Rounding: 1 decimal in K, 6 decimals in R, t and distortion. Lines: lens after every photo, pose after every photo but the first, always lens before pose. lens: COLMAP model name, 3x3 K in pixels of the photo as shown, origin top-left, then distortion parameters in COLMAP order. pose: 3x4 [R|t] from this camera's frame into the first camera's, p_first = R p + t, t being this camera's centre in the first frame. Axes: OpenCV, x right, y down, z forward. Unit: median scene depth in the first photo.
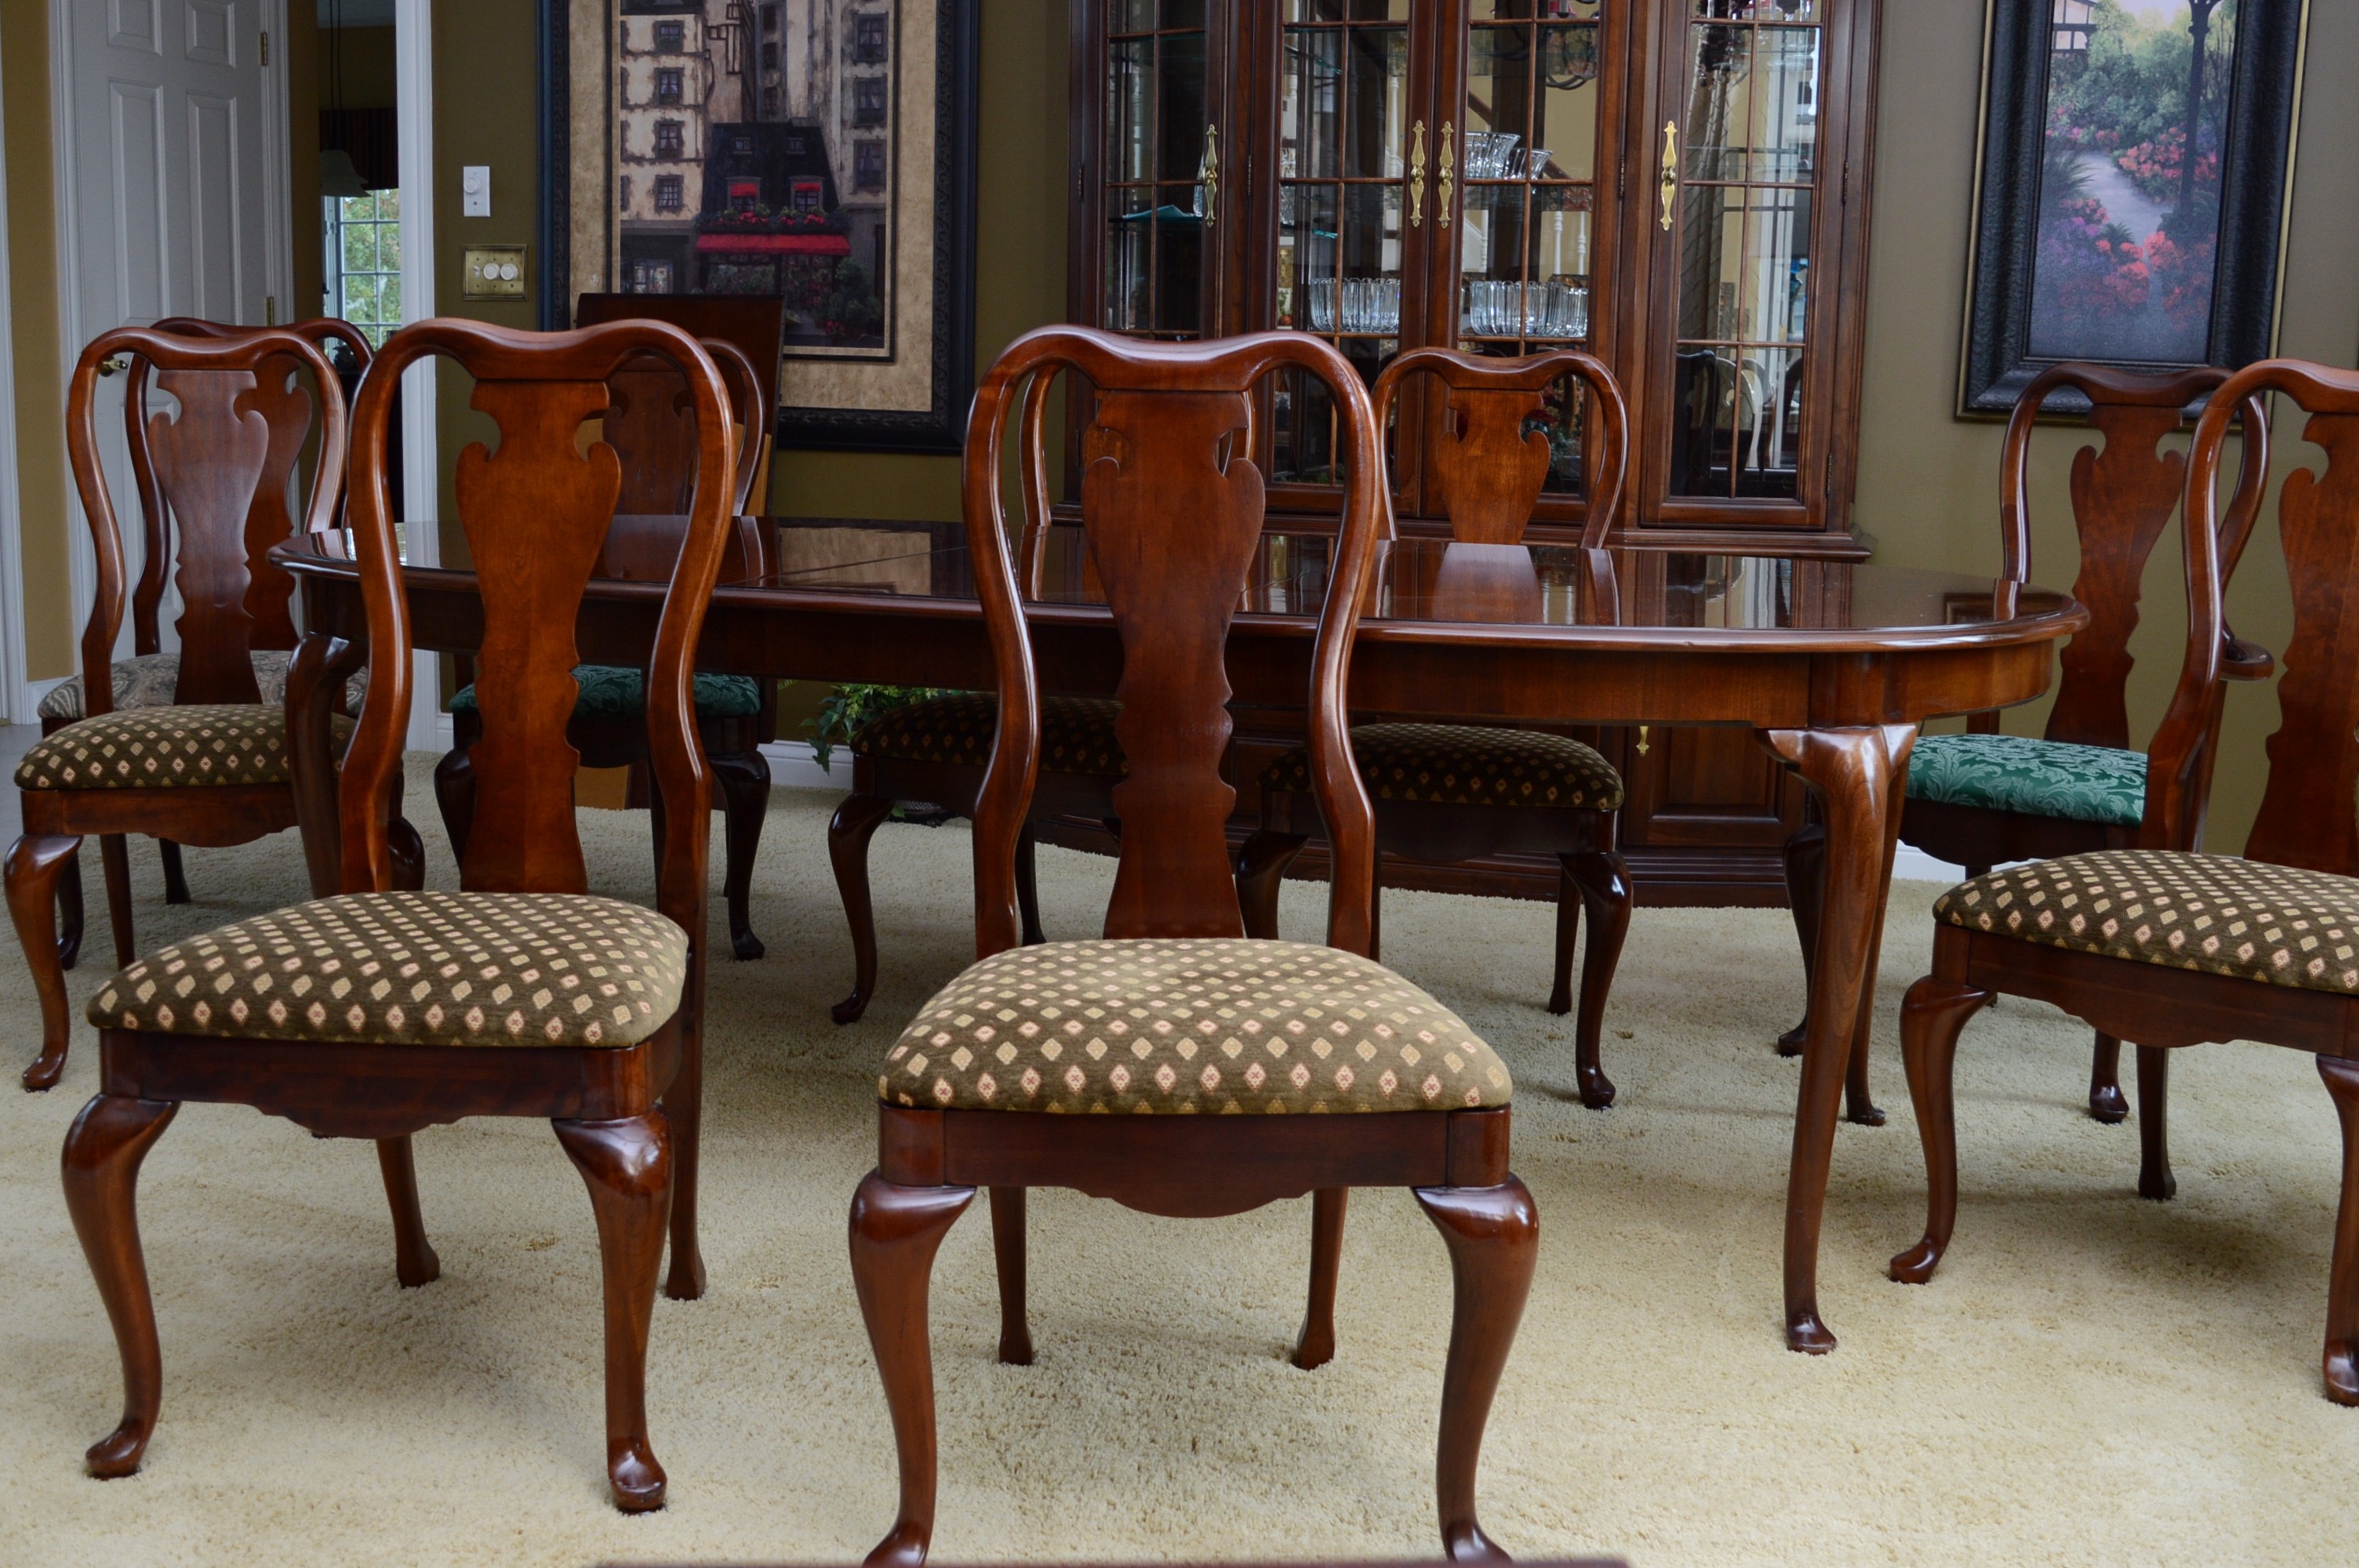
lens RADIAL K [[2415.1, 0, 1179.5], [0, 2415.1, 784.0], [0, 0, 1]] dist [-0.066497, 0.004483]
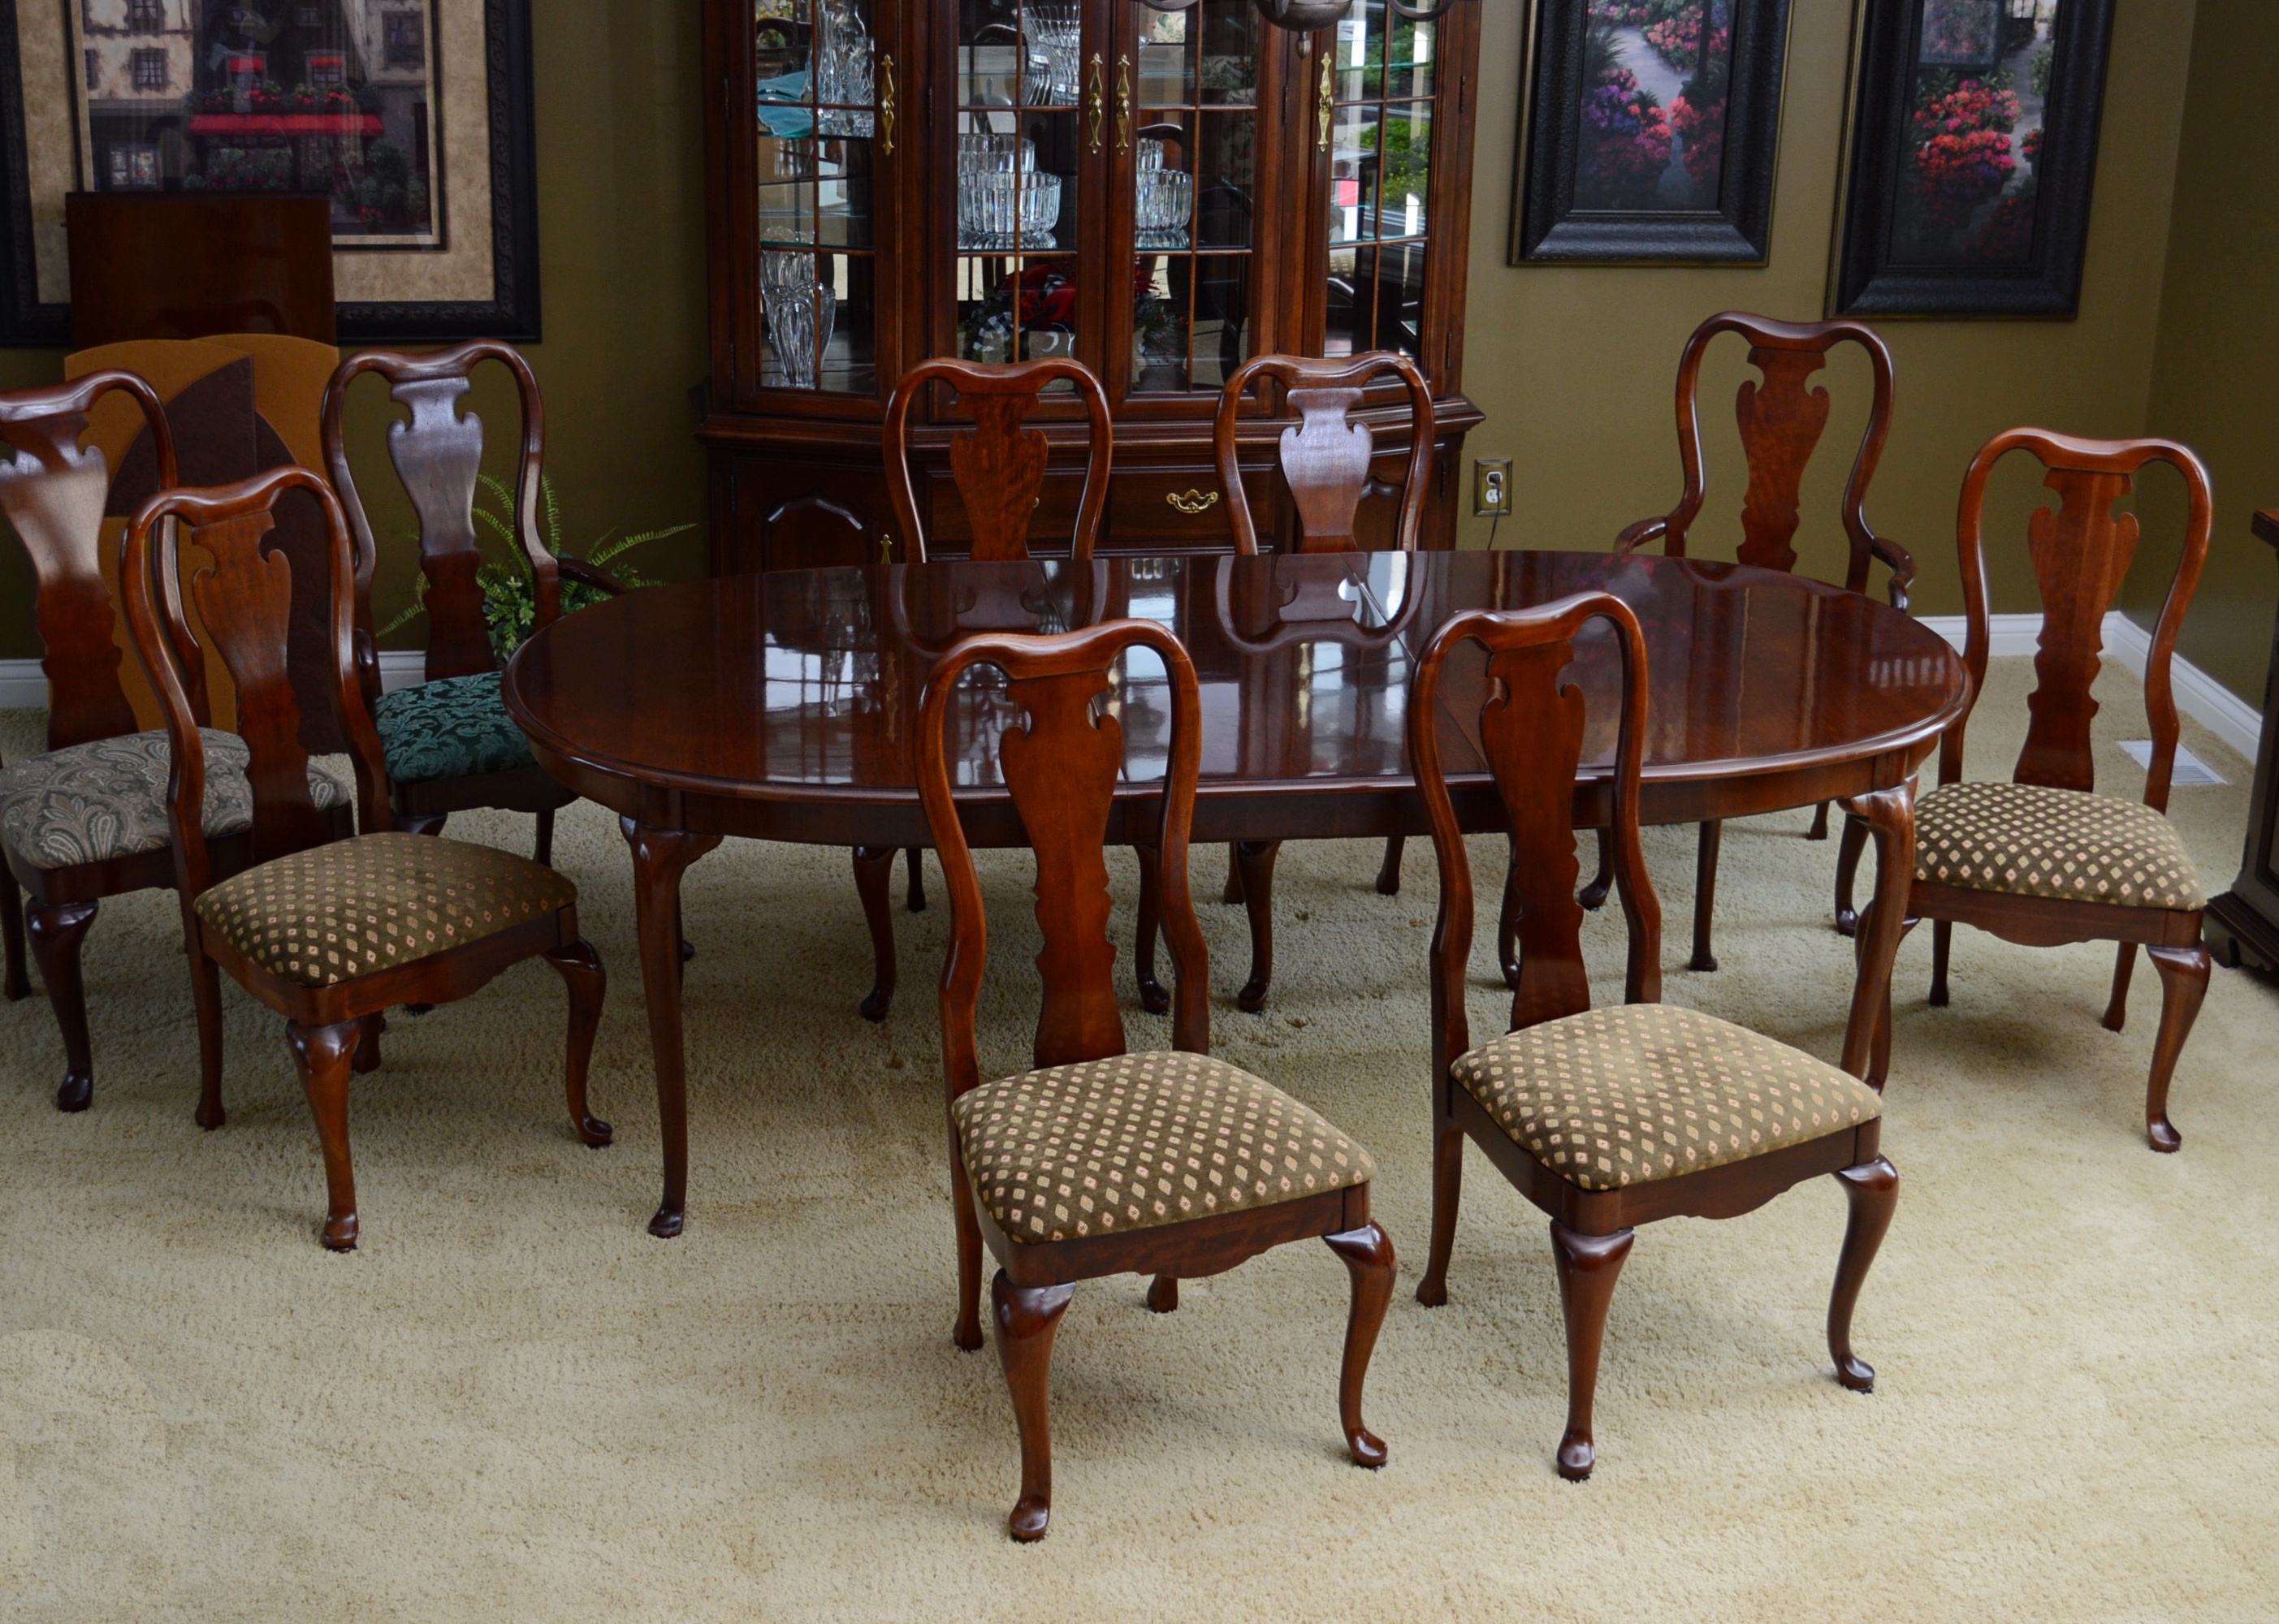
lens RADIAL K [[3248.7, 0, 1139.5], [0, 3248.7, 812.0], [0, 0, 1]] dist [-0.031511, 0.023685]
pose [[0.898949, -0.159746, 0.407887, -0.427969], [0.078918, 0.974960, 0.207908, -0.204675], [-0.430886, -0.154710, 0.889046, -0.267127]]
